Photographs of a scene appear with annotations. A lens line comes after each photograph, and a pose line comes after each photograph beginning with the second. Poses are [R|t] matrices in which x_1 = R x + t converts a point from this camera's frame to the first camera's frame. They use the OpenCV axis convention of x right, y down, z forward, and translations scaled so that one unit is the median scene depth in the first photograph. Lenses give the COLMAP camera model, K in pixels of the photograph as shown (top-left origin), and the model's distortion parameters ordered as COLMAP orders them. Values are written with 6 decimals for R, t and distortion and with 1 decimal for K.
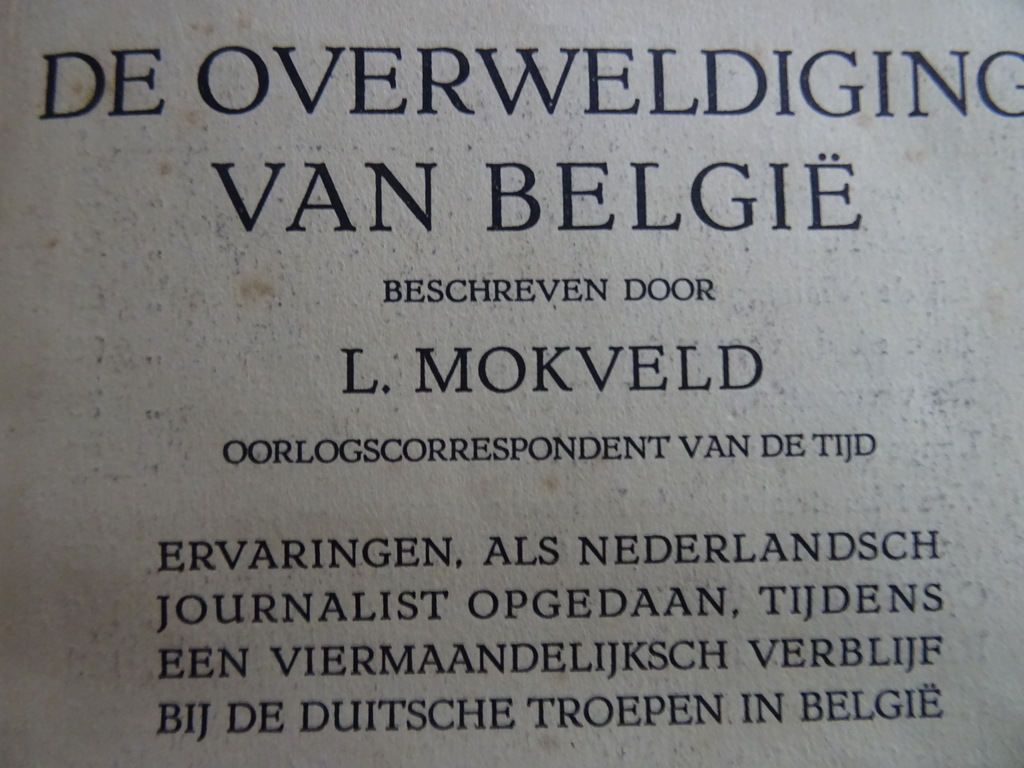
lens RADIAL K [[730.8, 0, 504.9], [0, 730.8, 384.2], [0, 0, 1]] dist [0.029643, -0.055219]
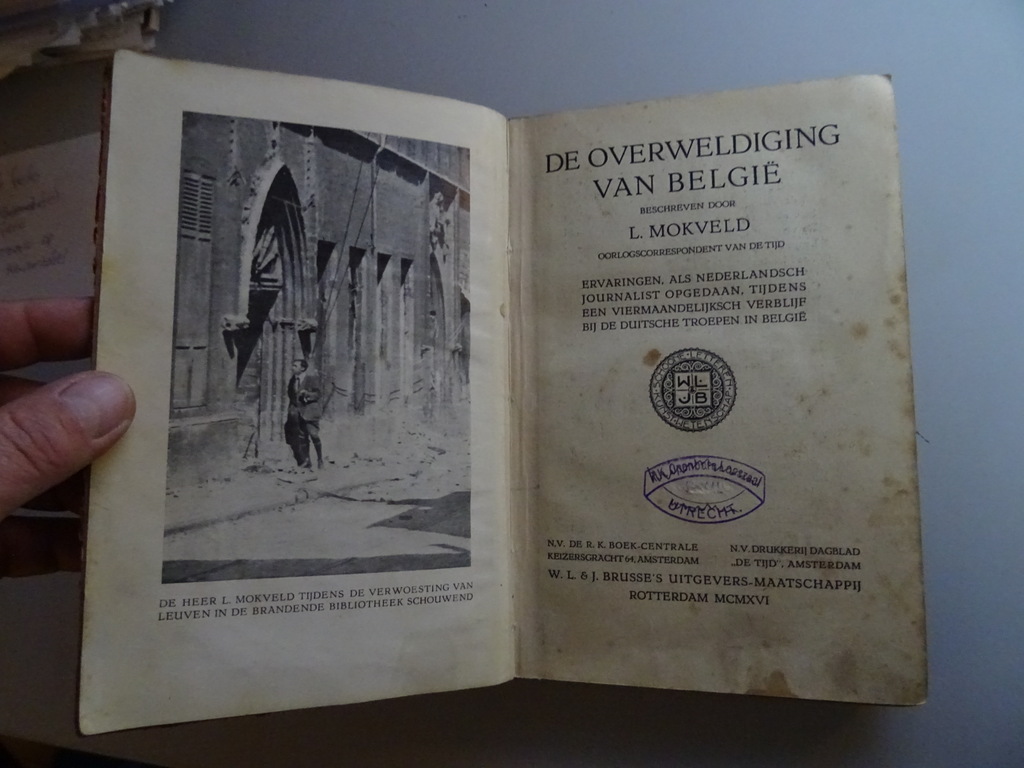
lens RADIAL K [[730.8, 0, 515.0], [0, 730.8, 380.8], [0, 0, 1]] dist [0.029643, -0.055219]
pose [[0.968302, -0.020552, -0.248936, 0.122419], [0.016093, 0.999672, -0.019934, 0.783825], [0.249264, 0.015296, 0.968315, -2.687352]]
